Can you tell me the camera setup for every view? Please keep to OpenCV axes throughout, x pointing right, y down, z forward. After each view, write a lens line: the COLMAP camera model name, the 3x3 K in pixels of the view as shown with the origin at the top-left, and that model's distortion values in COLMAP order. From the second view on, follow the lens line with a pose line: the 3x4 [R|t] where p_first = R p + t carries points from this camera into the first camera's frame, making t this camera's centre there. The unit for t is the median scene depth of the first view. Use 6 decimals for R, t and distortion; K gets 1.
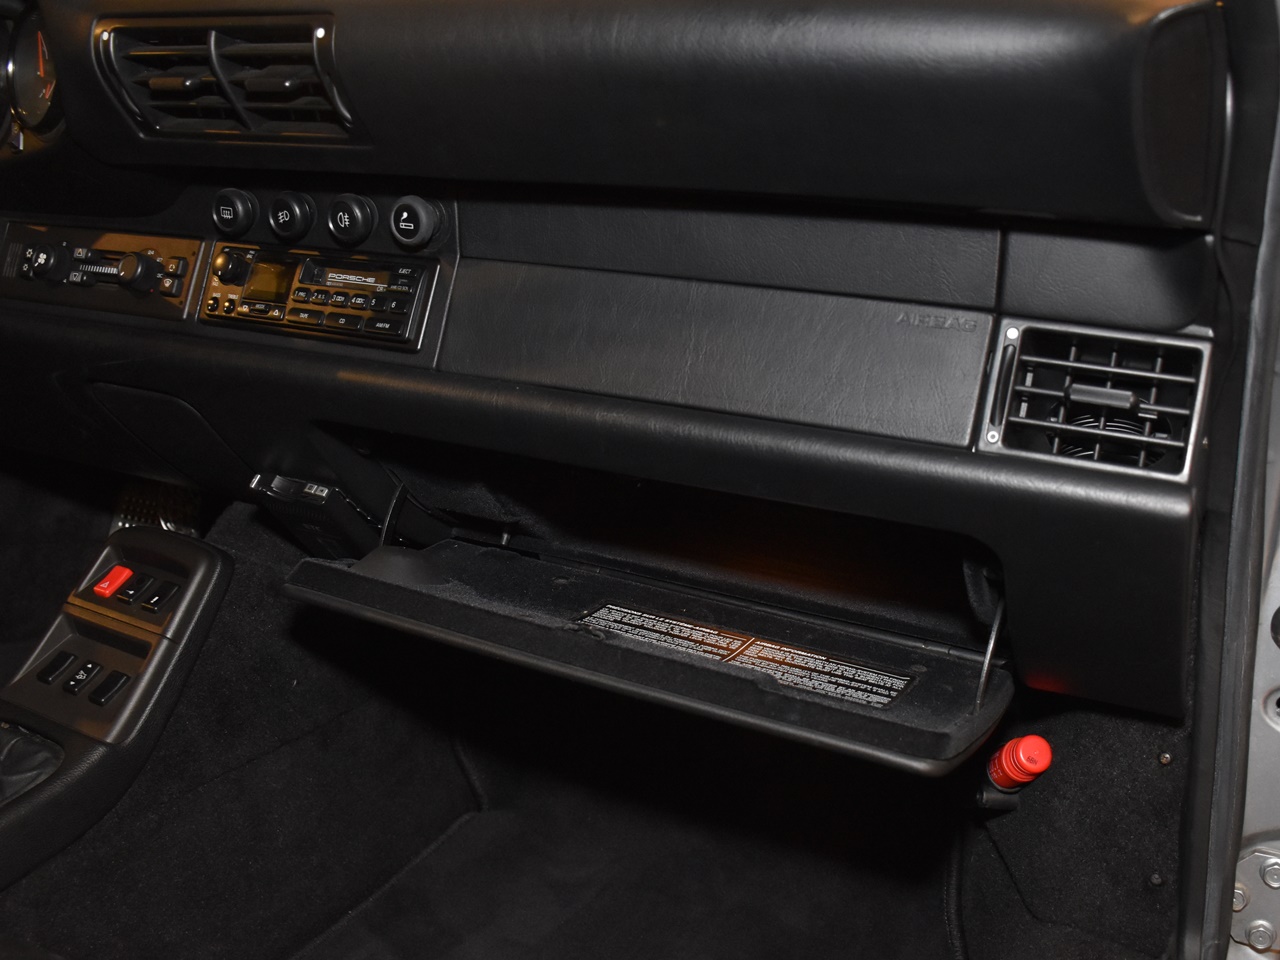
lens RADIAL K [[1172.5, 0, 658.5], [0, 1172.5, 477.7], [0, 0, 1]] dist [-0.121255, 0.033169]
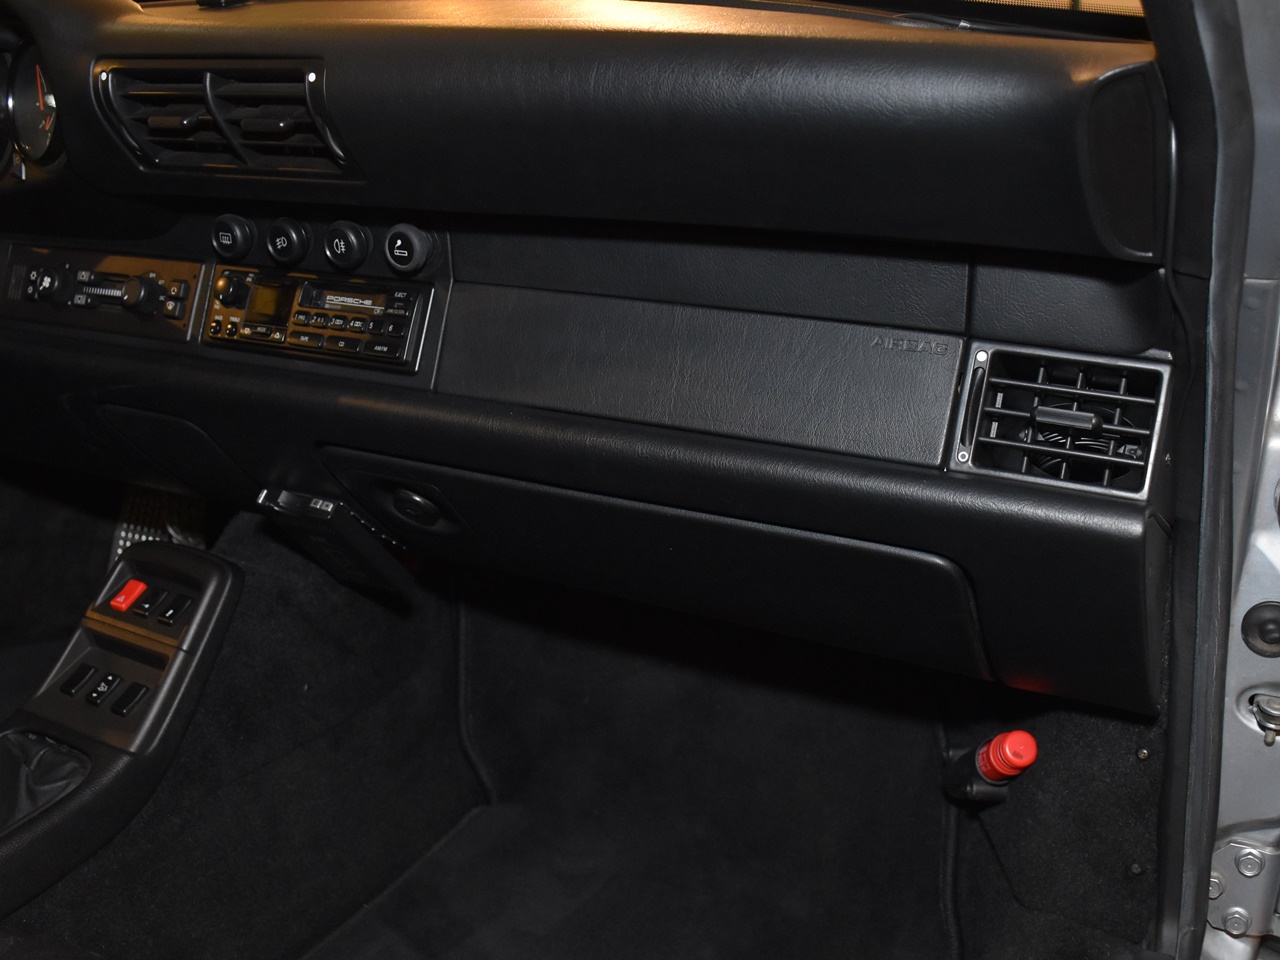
lens RADIAL K [[1236.8, 0, 641.9], [0, 1236.8, 496.4], [0, 0, 1]] dist [-0.114543, 0.007460]
pose [[0.999450, -0.019643, -0.026706, 0.021425], [0.020871, 0.998700, 0.046509, -0.045152], [0.025758, -0.047041, 0.998561, -0.091820]]
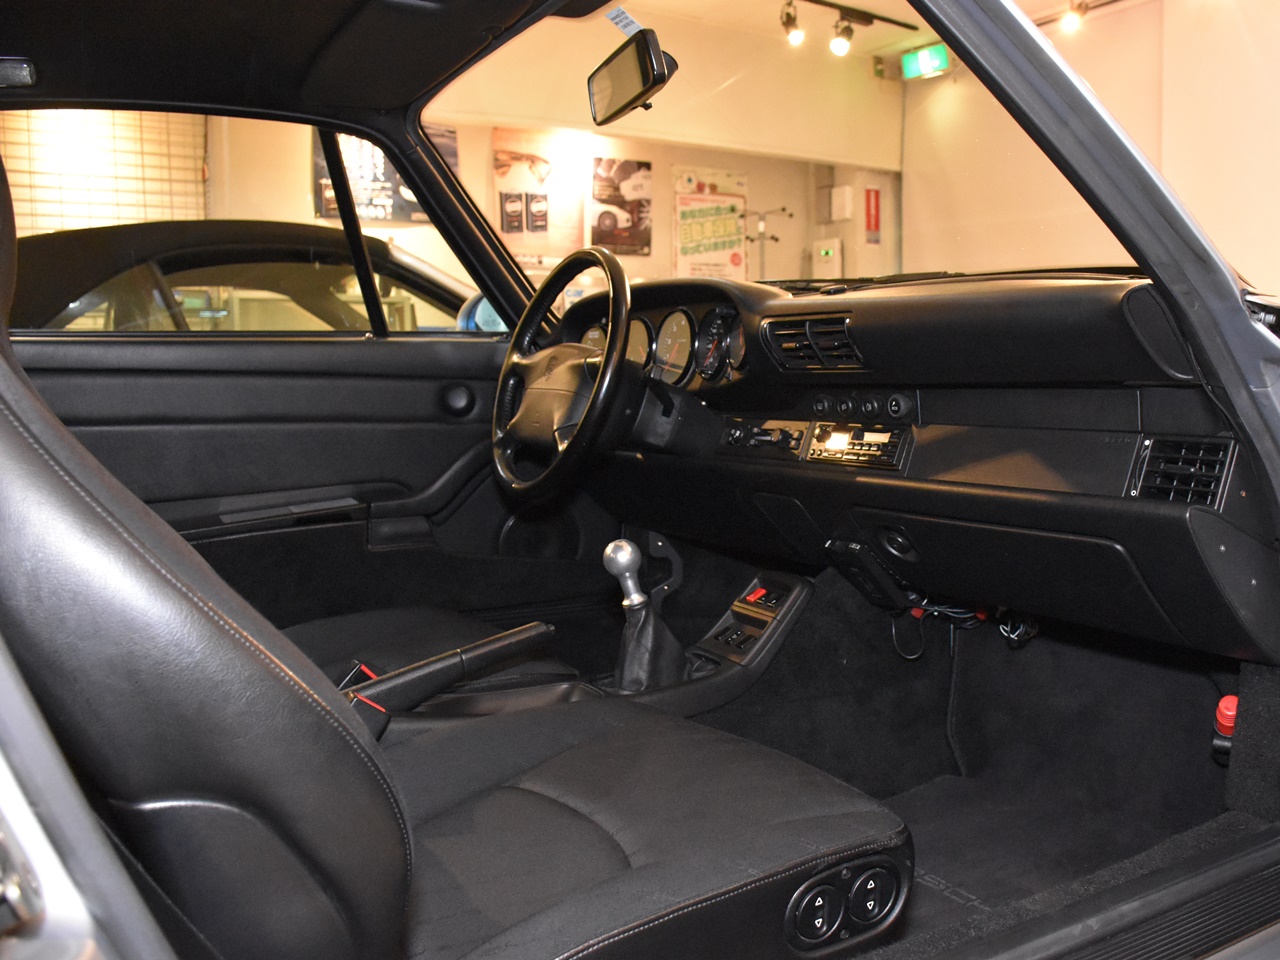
lens RADIAL K [[1236.8, 0, 641.9], [0, 1236.8, 496.4], [0, 0, 1]] dist [-0.114543, 0.007460]
pose [[0.818467, -0.004158, -0.574539, 0.636572], [-0.103905, 0.982415, -0.155129, 0.304733], [0.565081, 0.186665, 0.803642, -0.923859]]
